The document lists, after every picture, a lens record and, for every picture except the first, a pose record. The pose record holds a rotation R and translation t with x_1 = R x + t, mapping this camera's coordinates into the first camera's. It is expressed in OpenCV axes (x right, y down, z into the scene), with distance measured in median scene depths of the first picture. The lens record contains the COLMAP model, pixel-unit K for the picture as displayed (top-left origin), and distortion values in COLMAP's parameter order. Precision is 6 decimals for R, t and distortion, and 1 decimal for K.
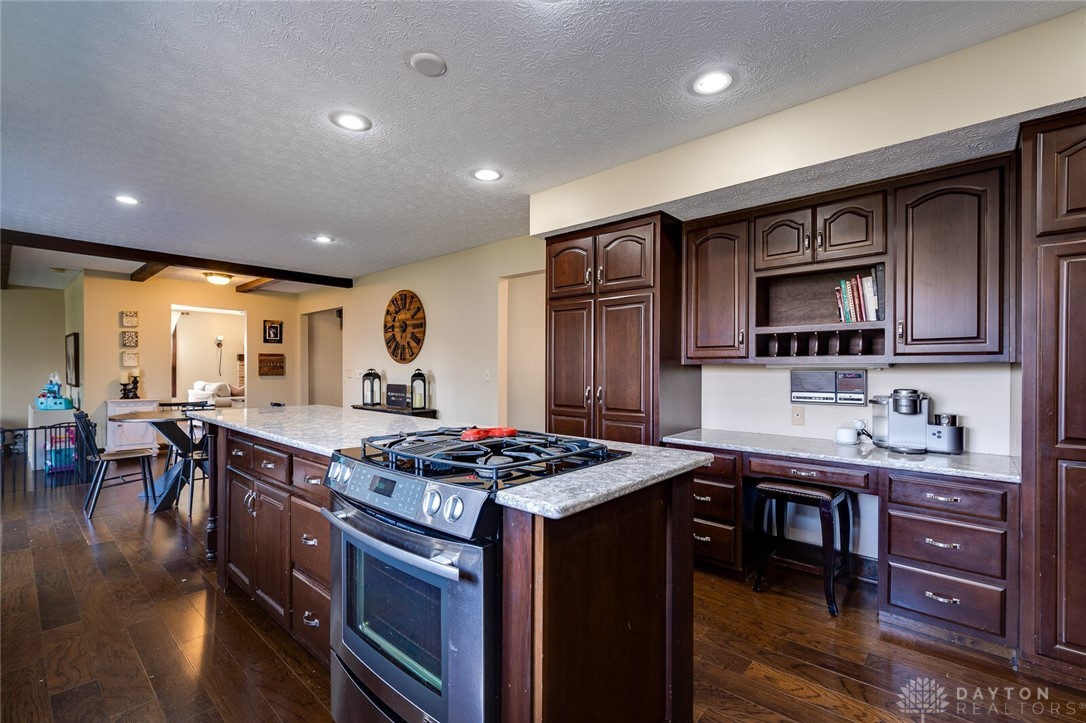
lens RADIAL K [[475.2, 0, 533.5], [0, 475.2, 367.3], [0, 0, 1]] dist [-0.000869, 0.000197]
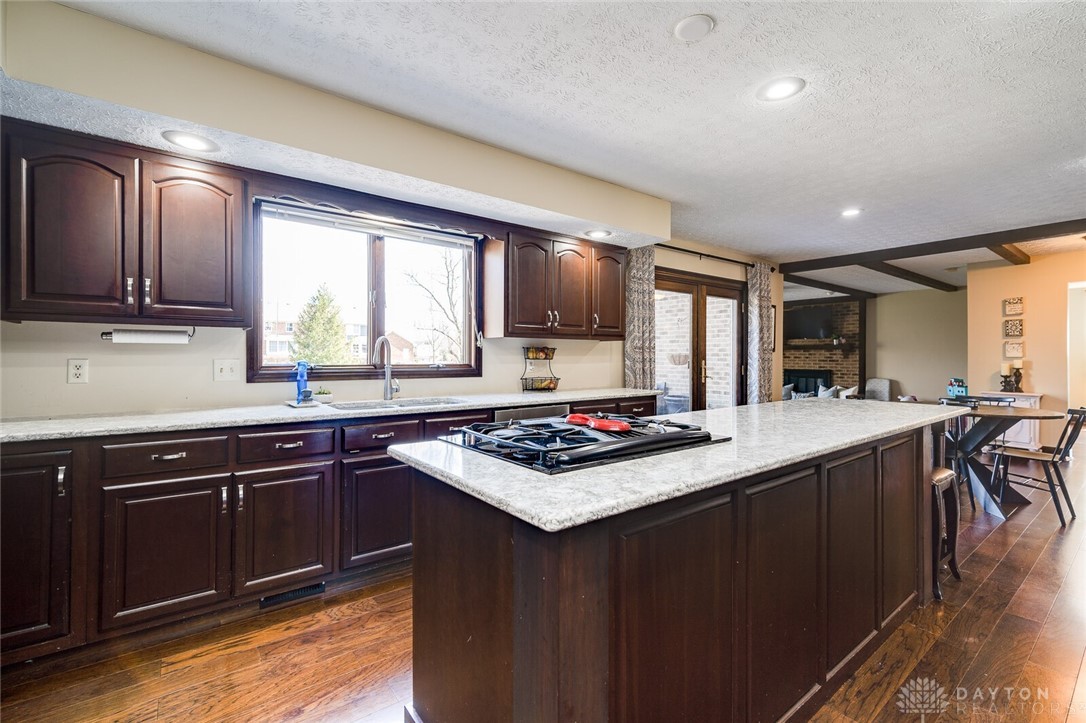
lens RADIAL K [[475.2, 0, 542.1], [0, 475.2, 357.9], [0, 0, 1]] dist [-0.000869, 0.000197]
pose [[-0.180083, -0.001333, -0.983650, 0.615639], [-0.003344, 0.999994, -0.000743, 0.008125], [0.983646, 0.003156, -0.180087, 0.680481]]
